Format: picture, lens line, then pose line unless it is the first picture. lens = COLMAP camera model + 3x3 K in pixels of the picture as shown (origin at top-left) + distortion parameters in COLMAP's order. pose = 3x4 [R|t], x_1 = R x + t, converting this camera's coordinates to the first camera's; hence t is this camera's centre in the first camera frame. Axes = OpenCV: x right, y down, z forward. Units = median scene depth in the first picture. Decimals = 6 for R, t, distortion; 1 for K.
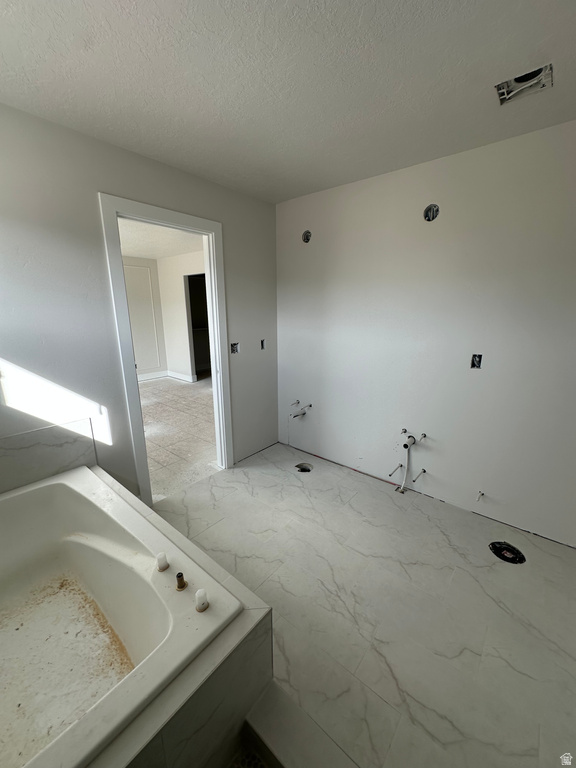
lens RADIAL K [[305.4, 0, 288.1], [0, 305.4, 384.0], [0, 0, 1]] dist [-0.001821, 0.000055]
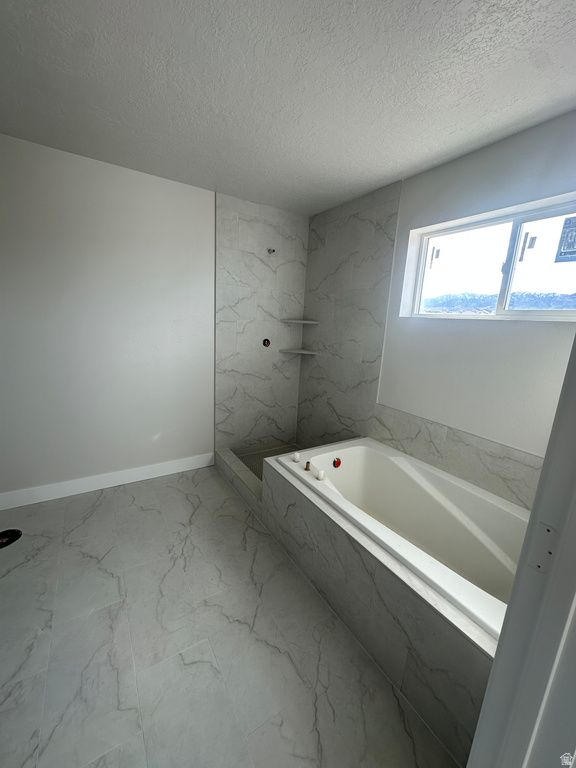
lens RADIAL K [[305.4, 0, 287.2], [0, 305.4, 384.4], [0, 0, 1]] dist [-0.001821, 0.000055]
pose [[-0.951216, -0.105194, 0.290037, -0.416203], [0.029116, 0.905276, 0.423826, -0.312281], [-0.307147, 0.411595, -0.858050, 1.398358]]
